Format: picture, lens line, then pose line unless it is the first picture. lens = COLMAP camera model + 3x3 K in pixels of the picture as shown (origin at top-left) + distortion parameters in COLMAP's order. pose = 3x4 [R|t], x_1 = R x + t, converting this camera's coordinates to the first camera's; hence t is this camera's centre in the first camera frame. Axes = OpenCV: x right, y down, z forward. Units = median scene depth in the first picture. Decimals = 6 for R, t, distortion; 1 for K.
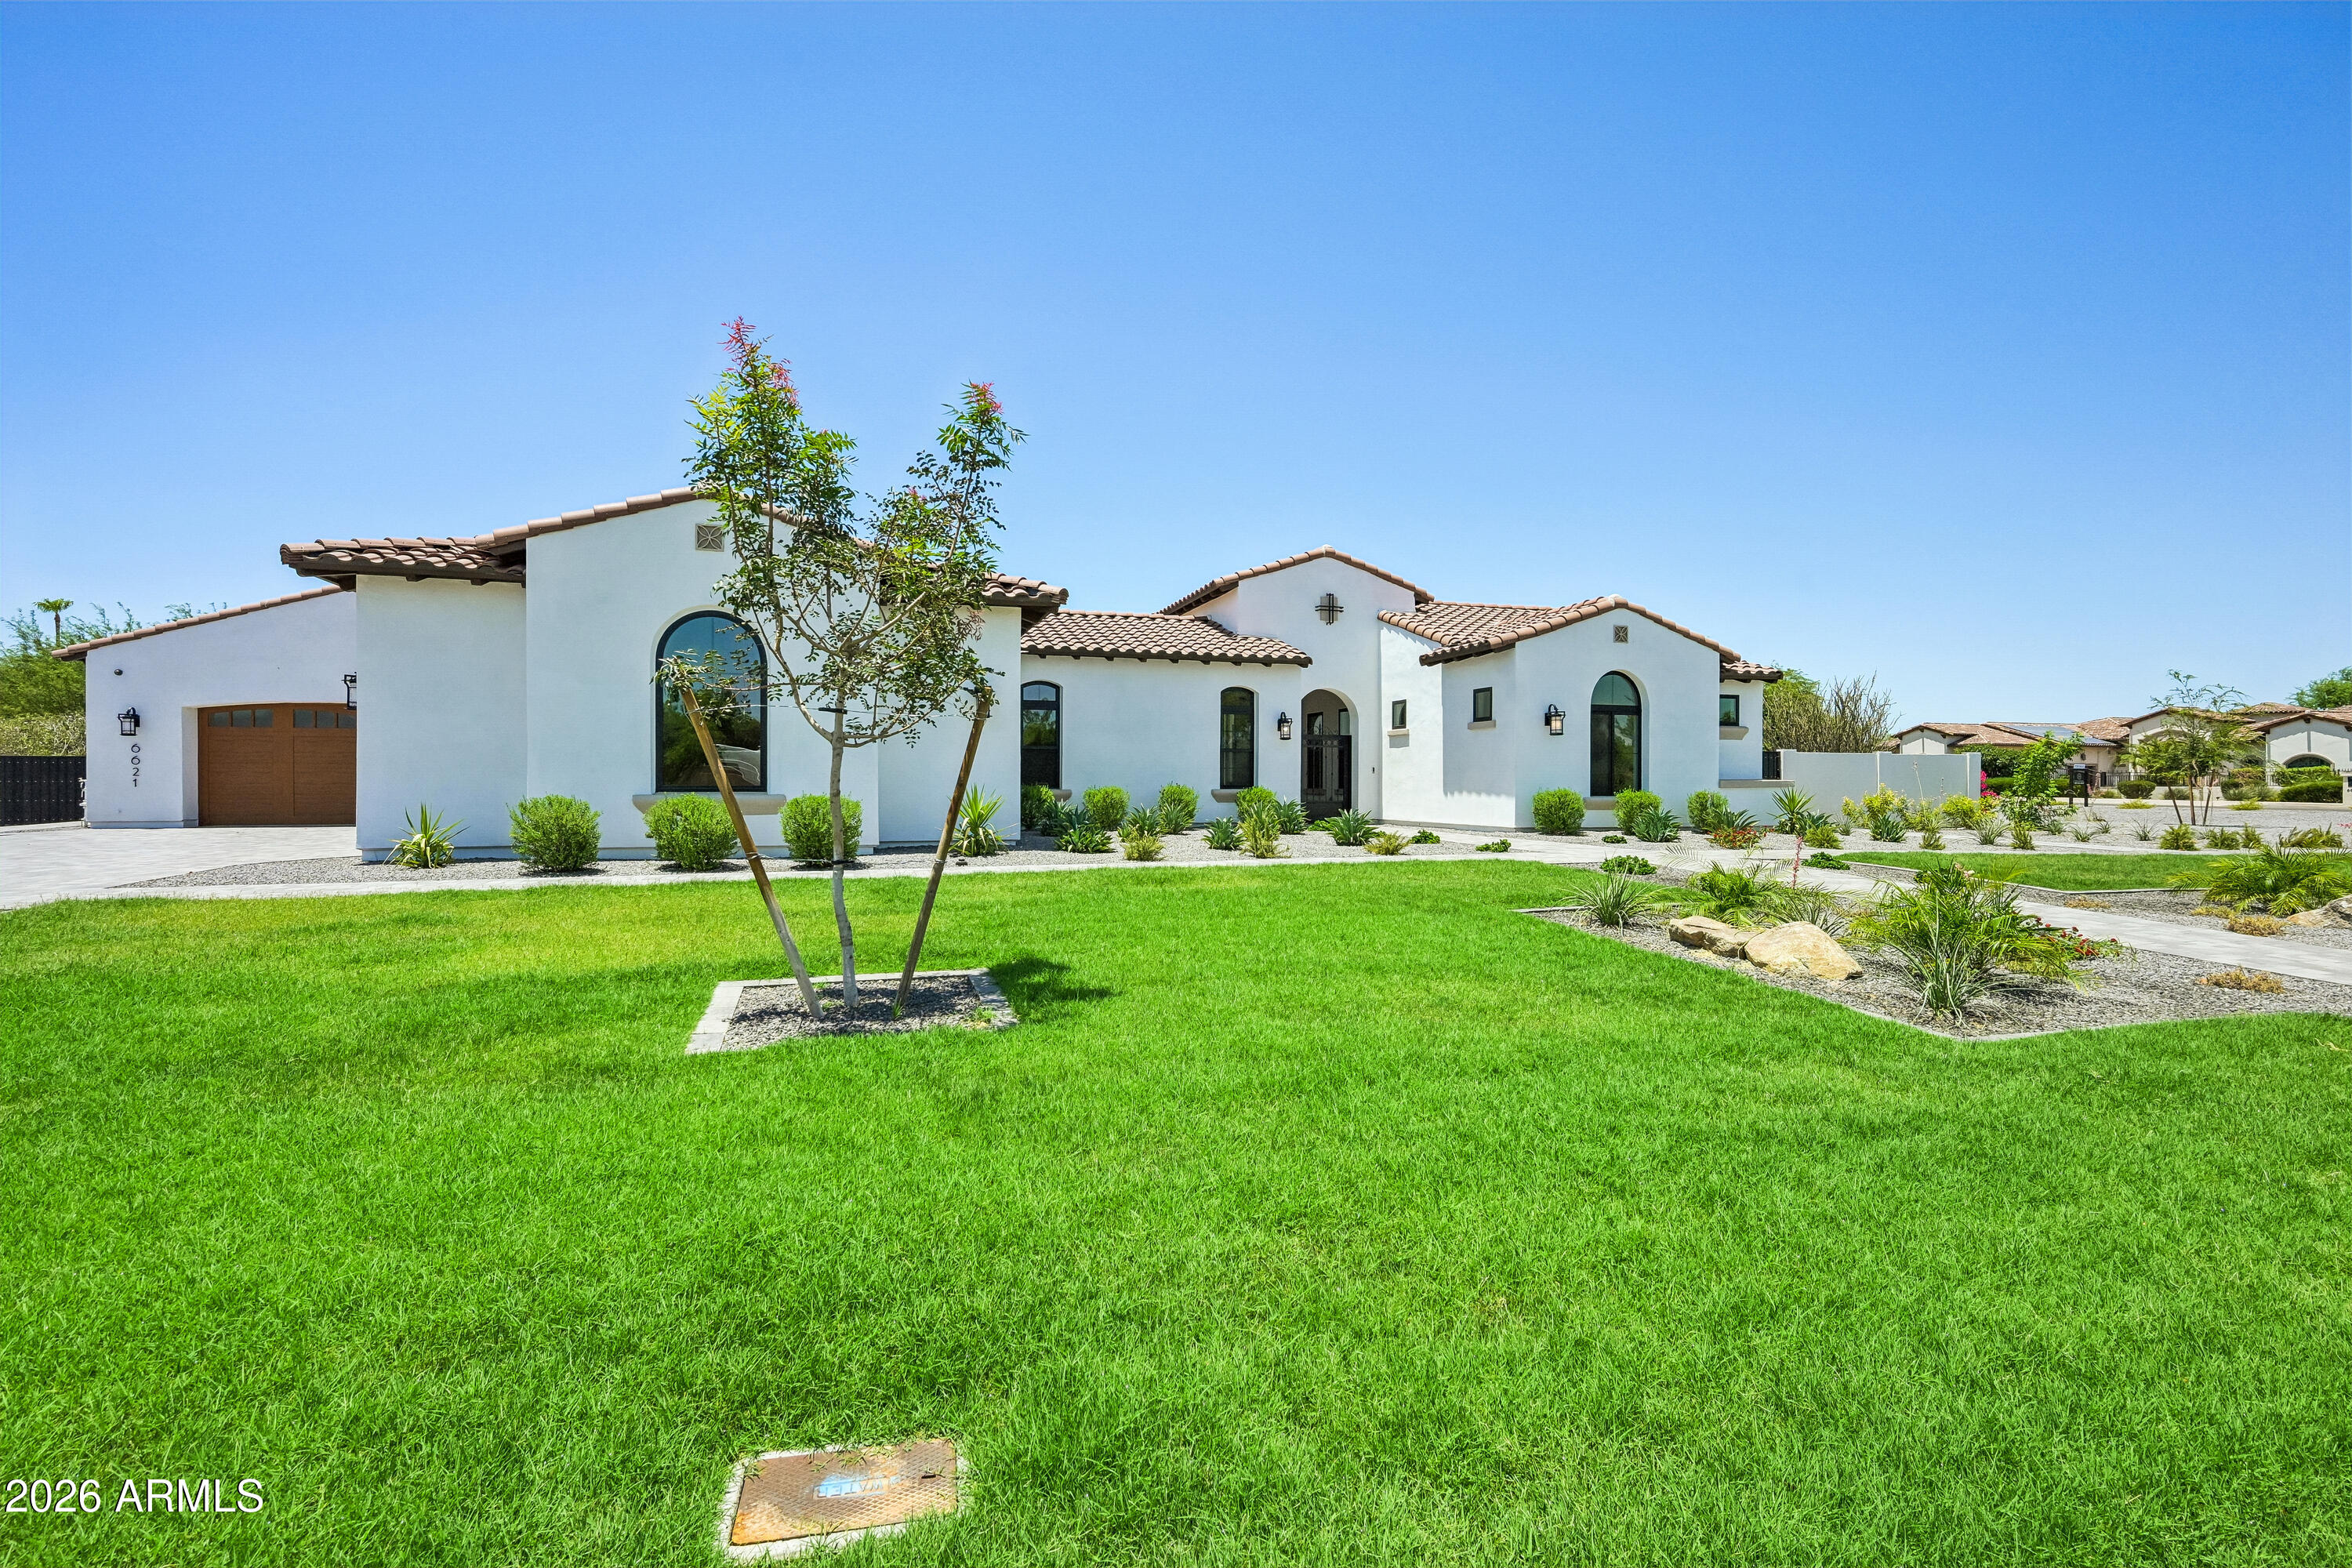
lens RADIAL K [[1066.7, 0, 1182.3], [0, 1066.7, 775.7], [0, 0, 1]] dist [0.014332, 0.000104]
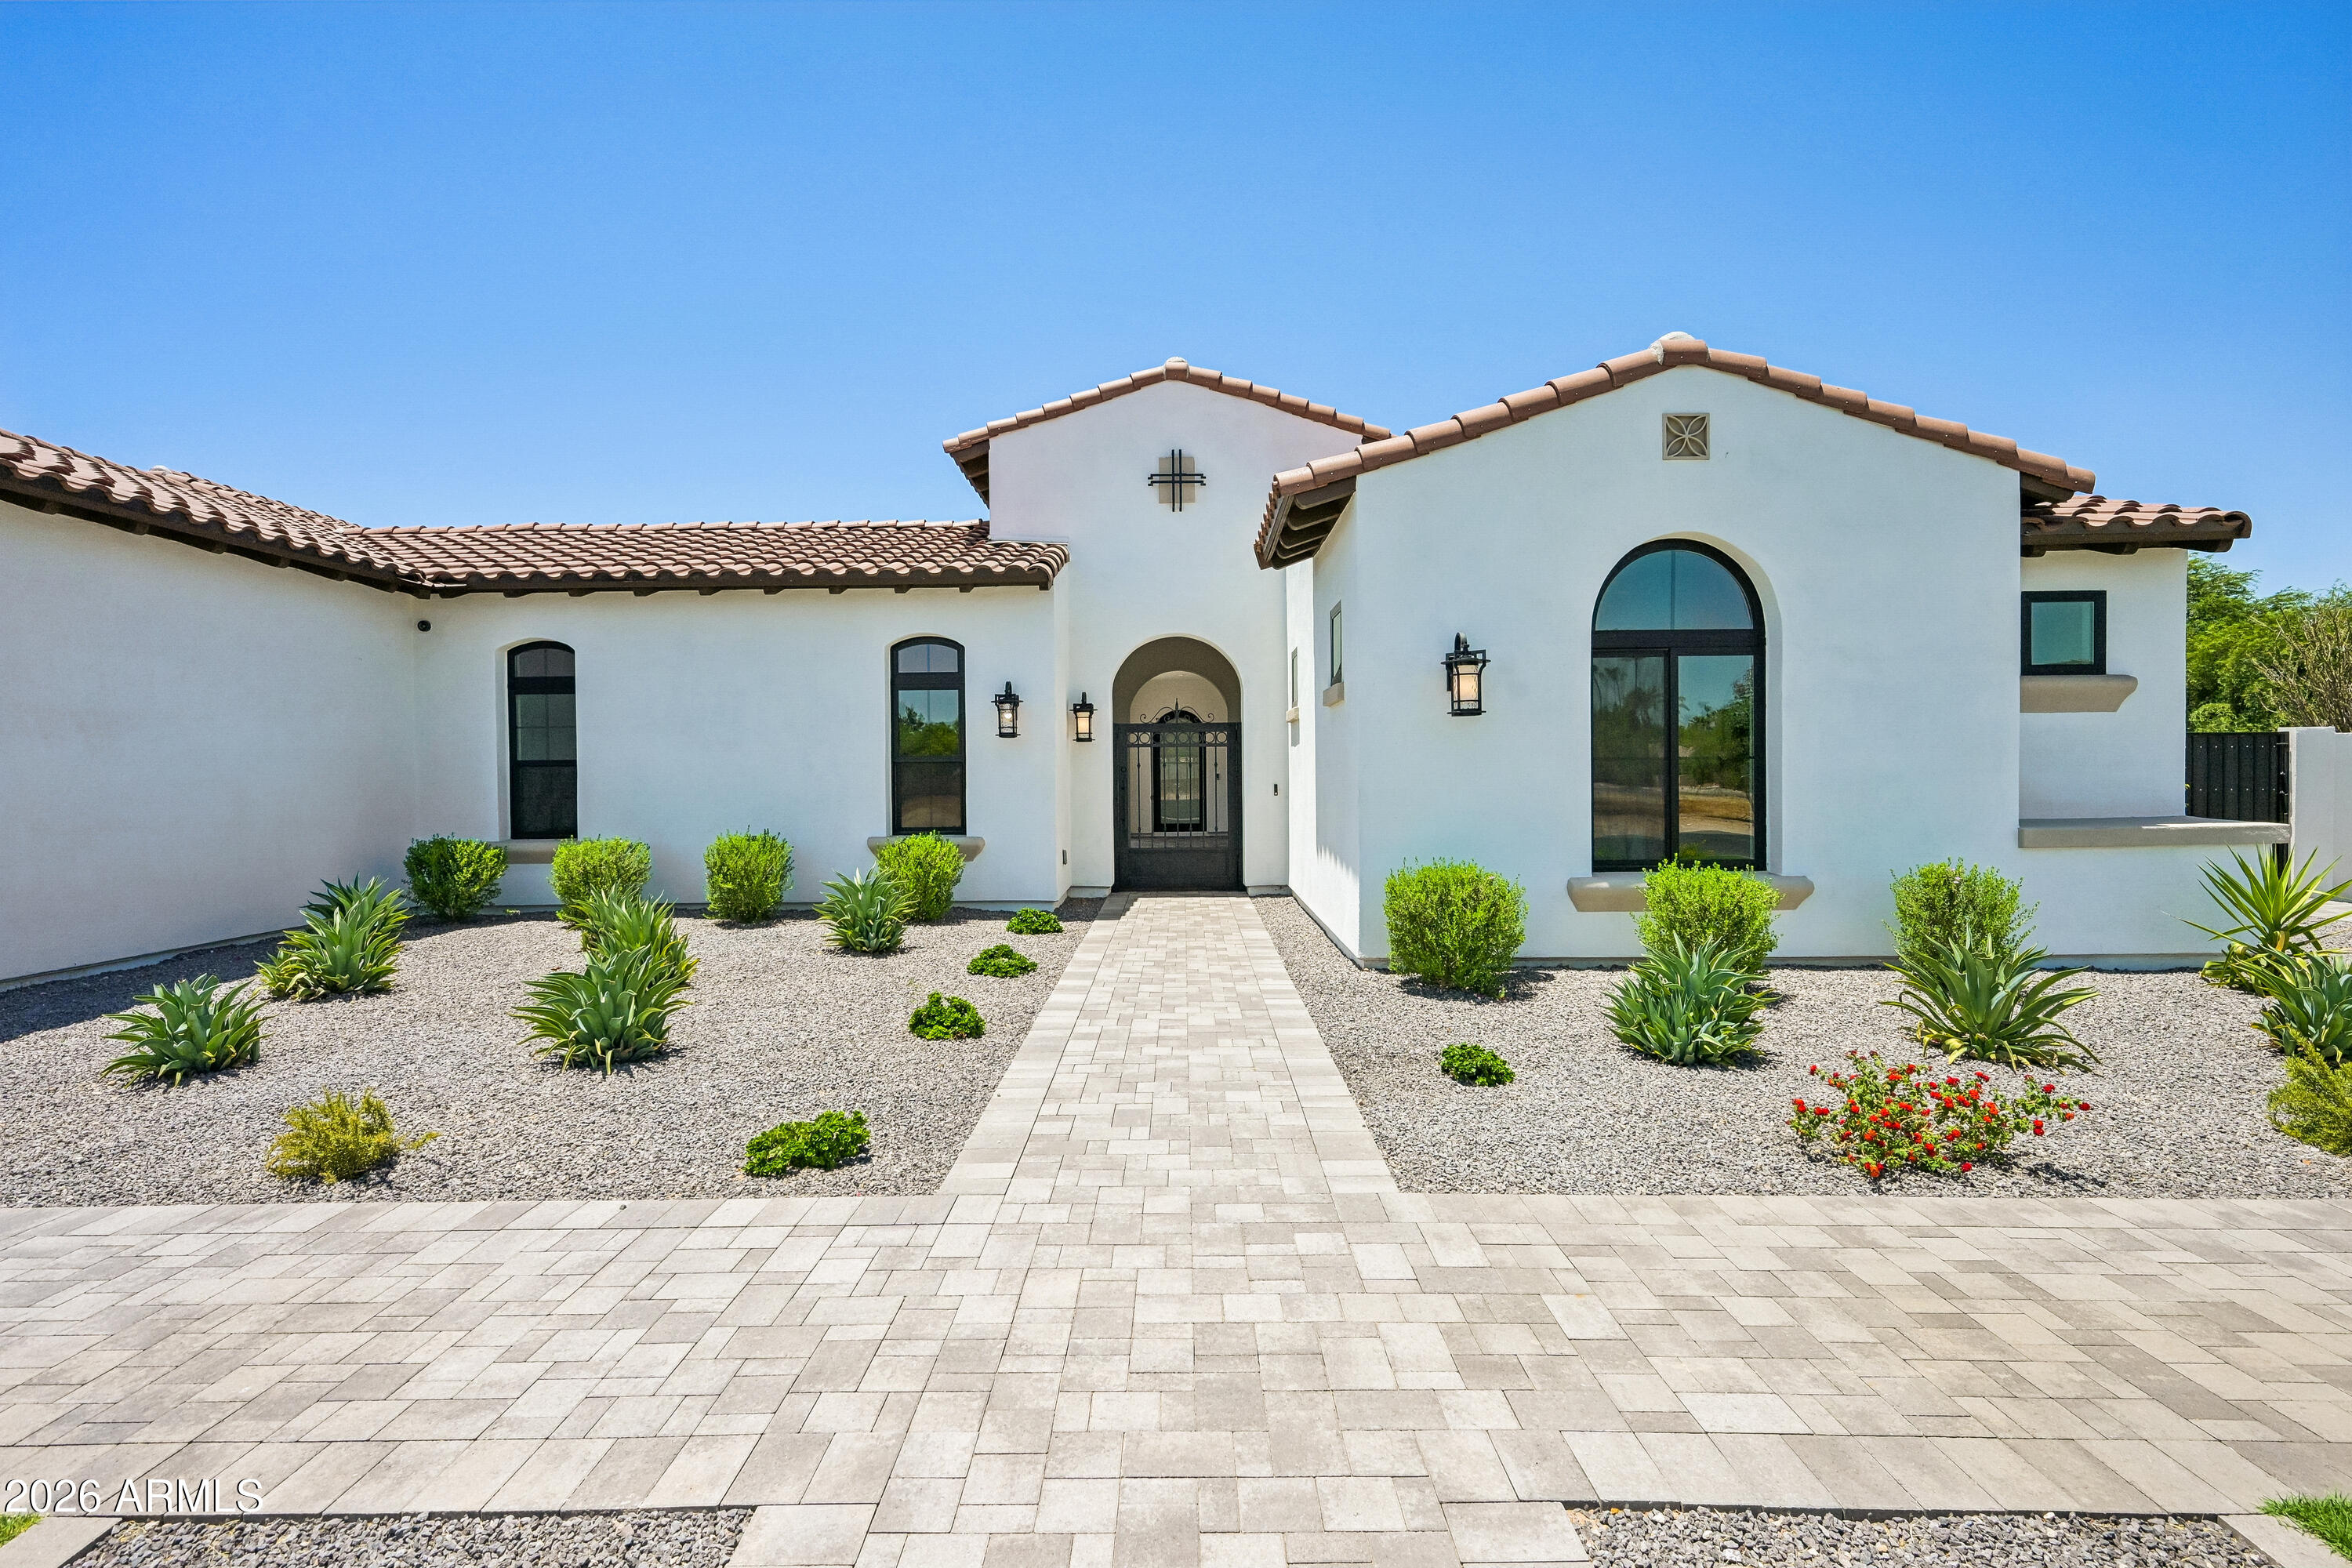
lens RADIAL K [[1112.3, 0, 1176.0], [0, 1112.3, 784.0], [0, 0, 1]] dist [0.002661, 0.000683]
pose [[0.951820, -0.009344, -0.306516, 0.340721], [0.014641, 0.999780, 0.014987, -0.019241], [0.306308, -0.018752, 0.951748, 0.547033]]
